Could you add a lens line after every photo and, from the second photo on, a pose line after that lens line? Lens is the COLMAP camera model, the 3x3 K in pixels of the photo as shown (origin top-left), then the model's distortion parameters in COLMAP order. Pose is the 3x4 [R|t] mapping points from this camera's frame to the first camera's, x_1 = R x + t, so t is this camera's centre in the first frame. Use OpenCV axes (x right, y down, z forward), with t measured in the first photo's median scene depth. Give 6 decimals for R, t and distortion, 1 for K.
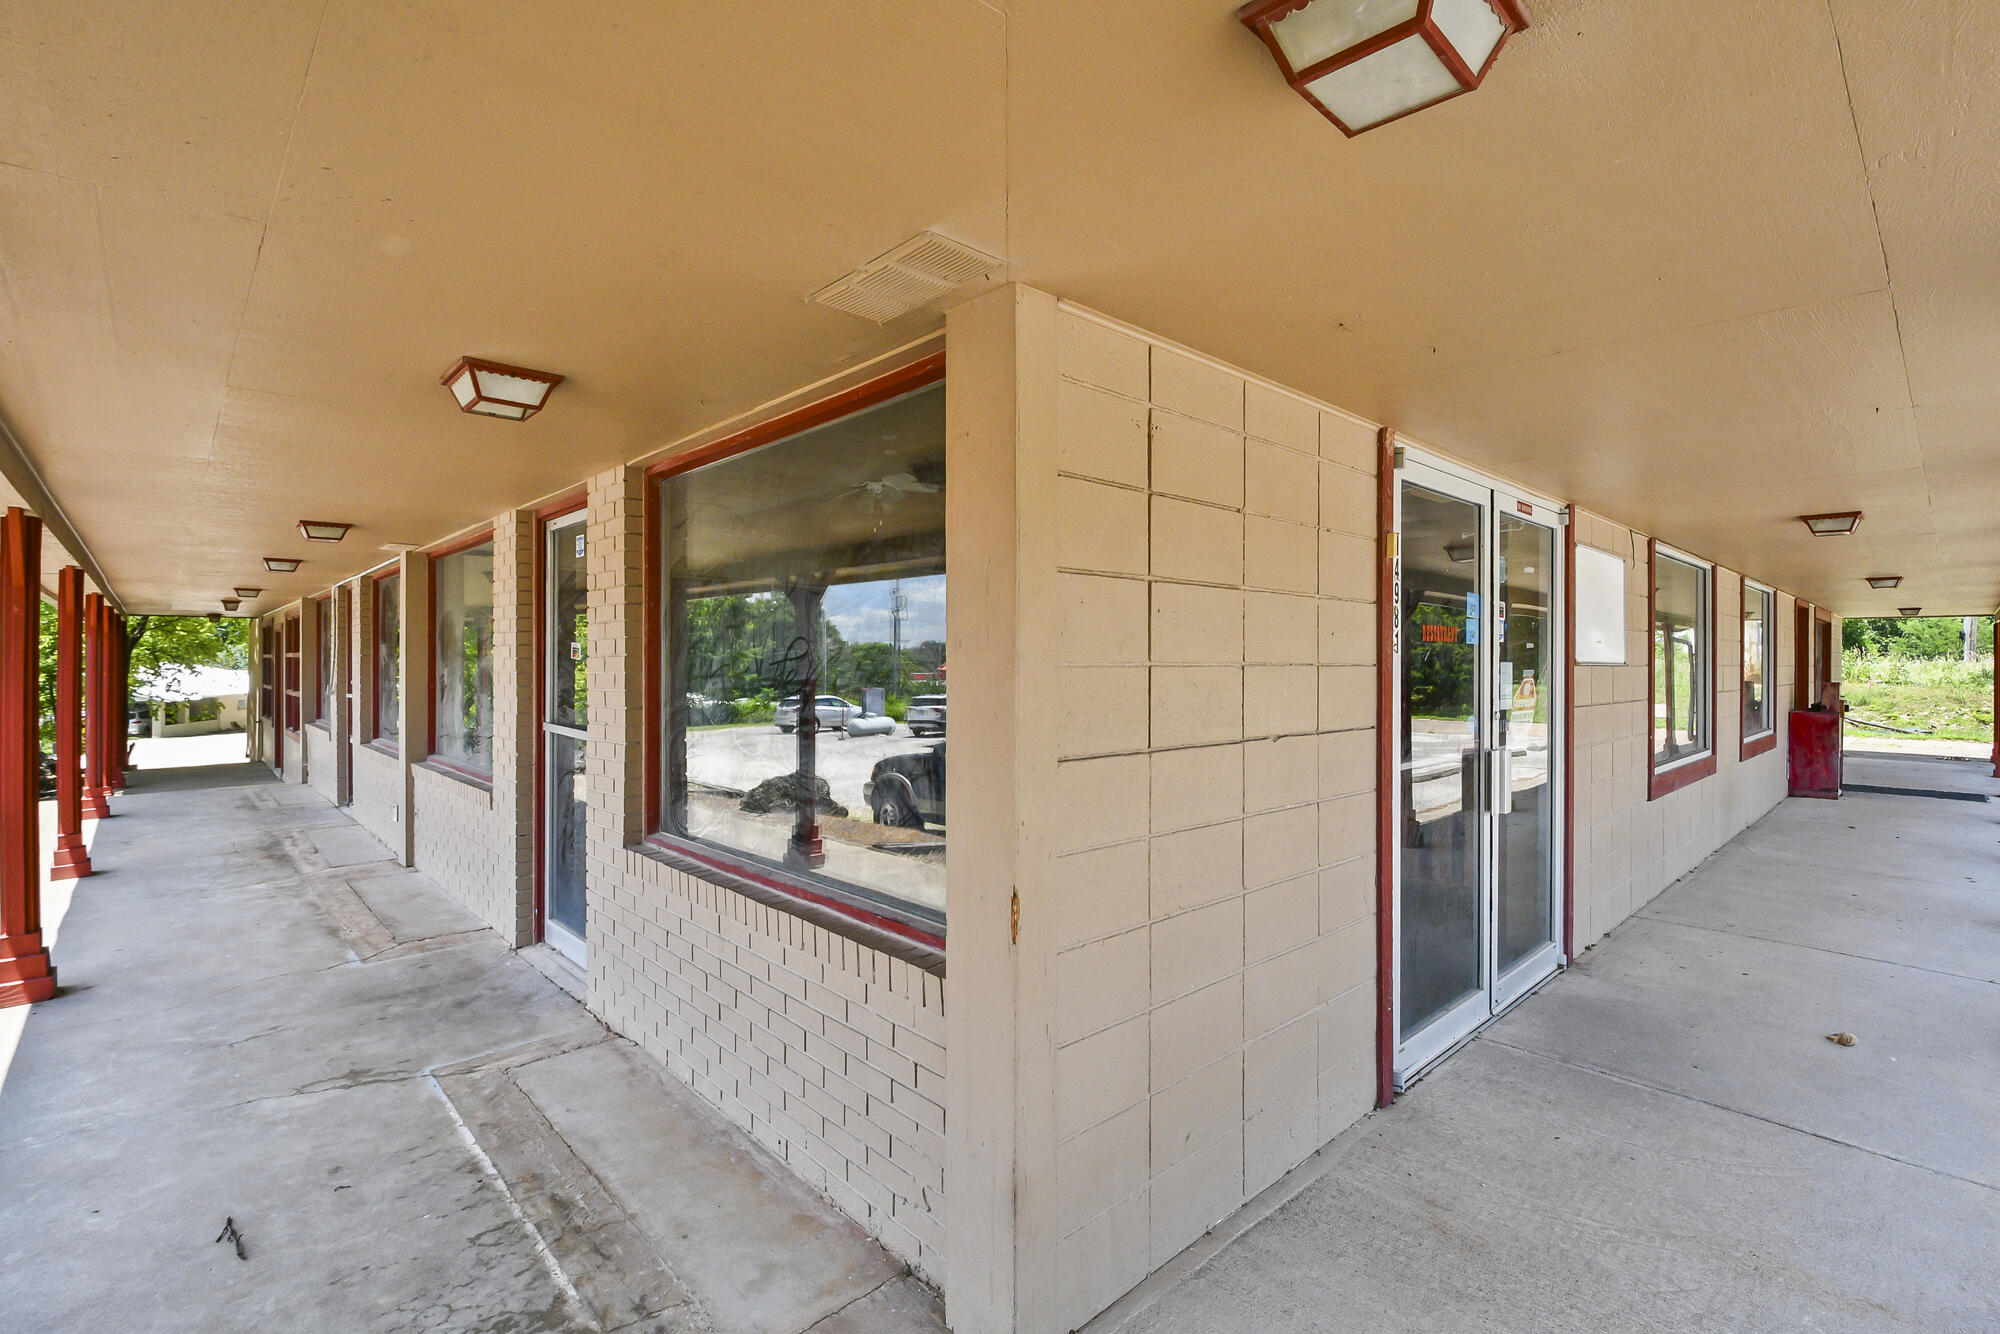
lens RADIAL K [[900.6, 0, 931.8], [0, 900.6, 662.5], [0, 0, 1]] dist [0.010410, -0.026505]
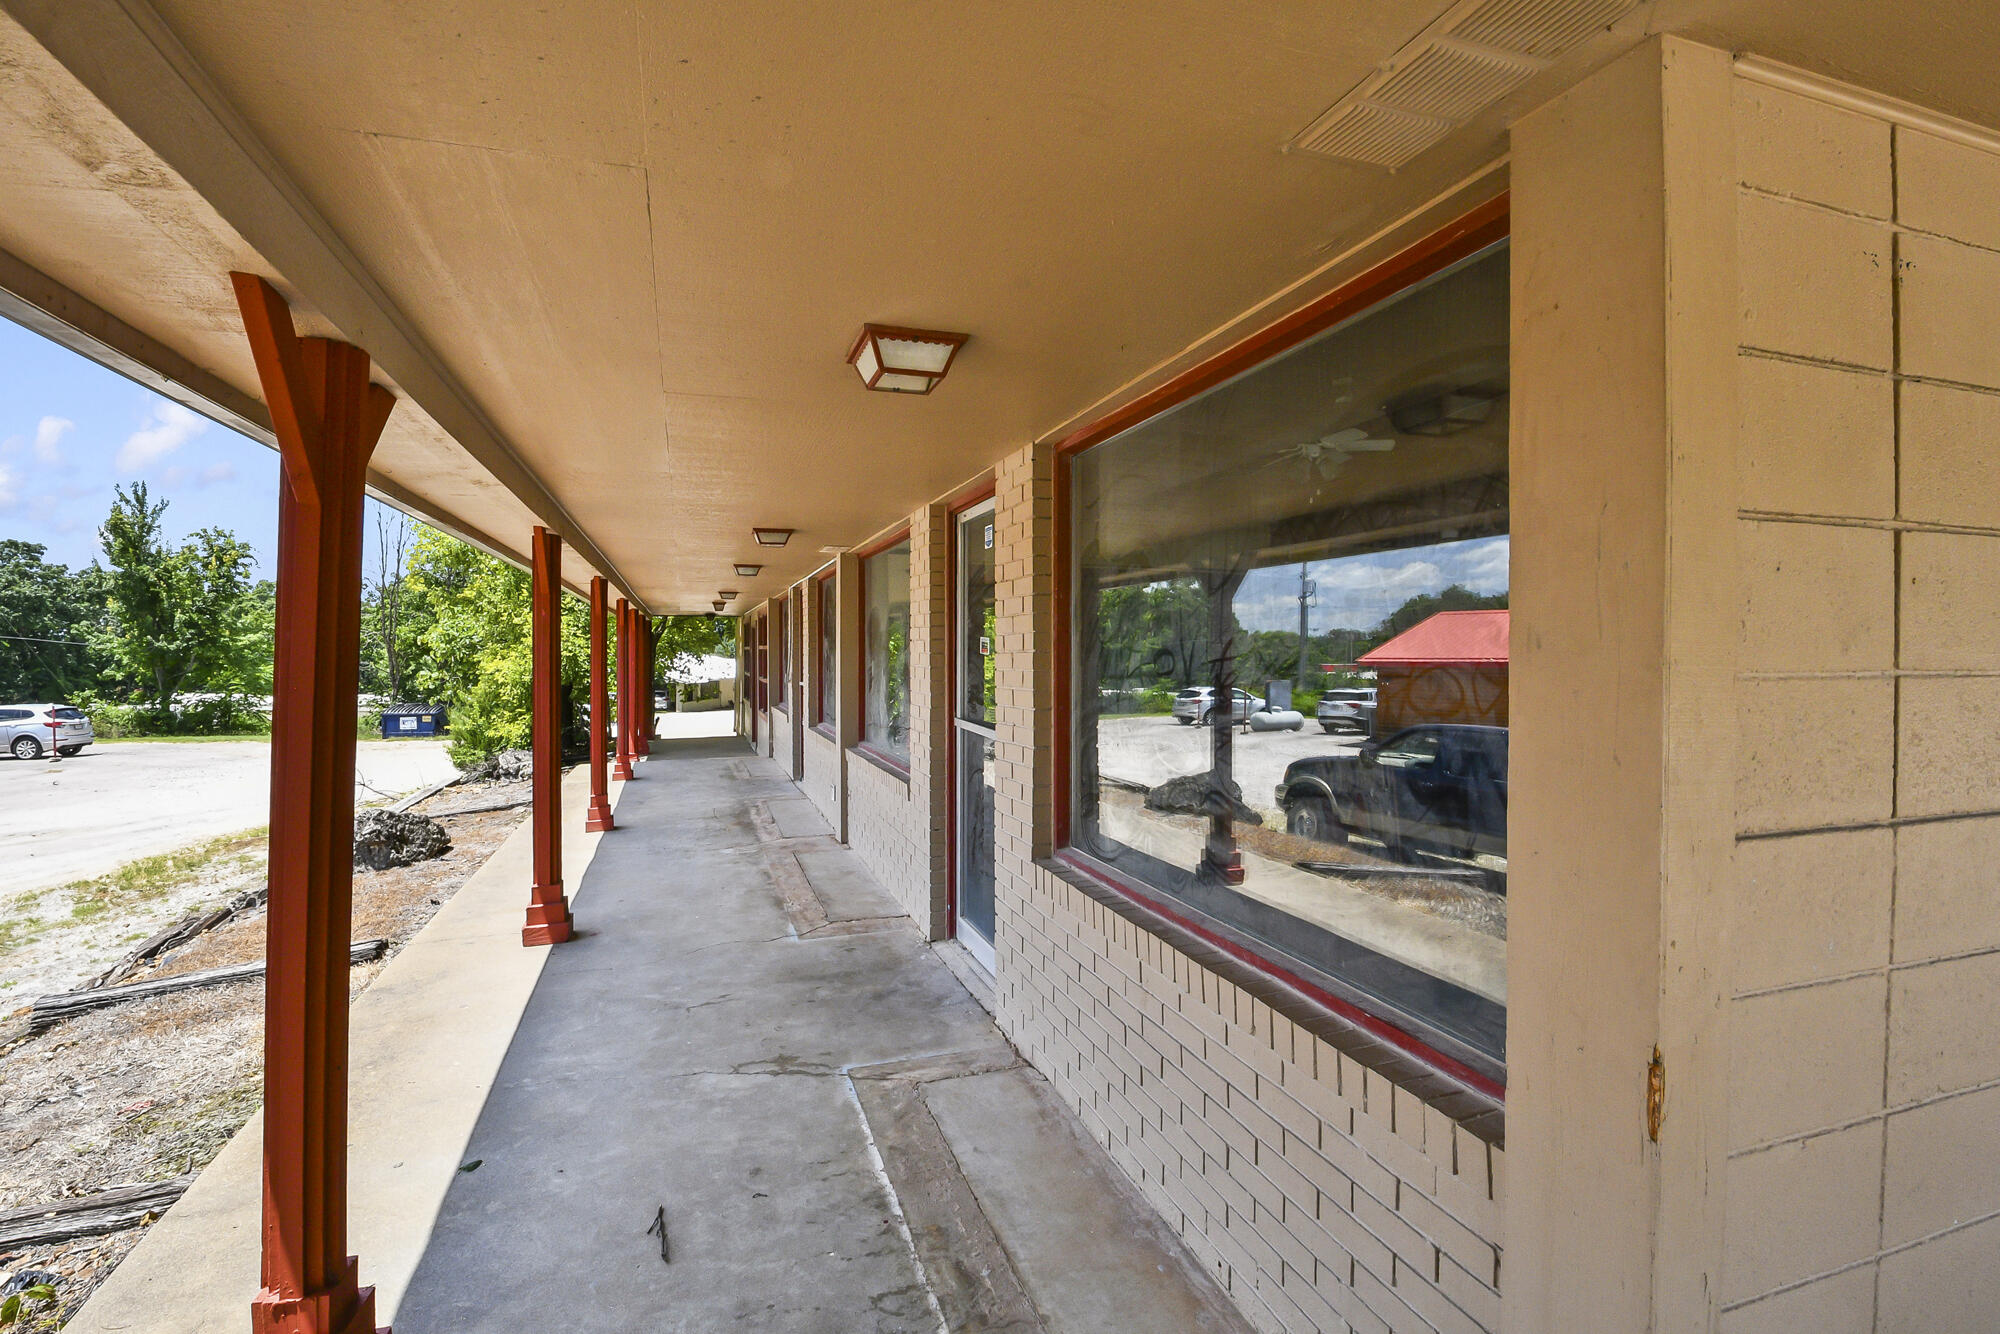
lens RADIAL K [[900.7, 0, 1000.0], [0, 900.7, 667.0], [0, 0, 1]] dist [0.001103, -0.009580]
pose [[0.935126, 0.003678, -0.354297, -0.046778], [0.001868, 0.999881, 0.015311, -0.006062], [0.354311, -0.014979, 0.935008, 0.128740]]
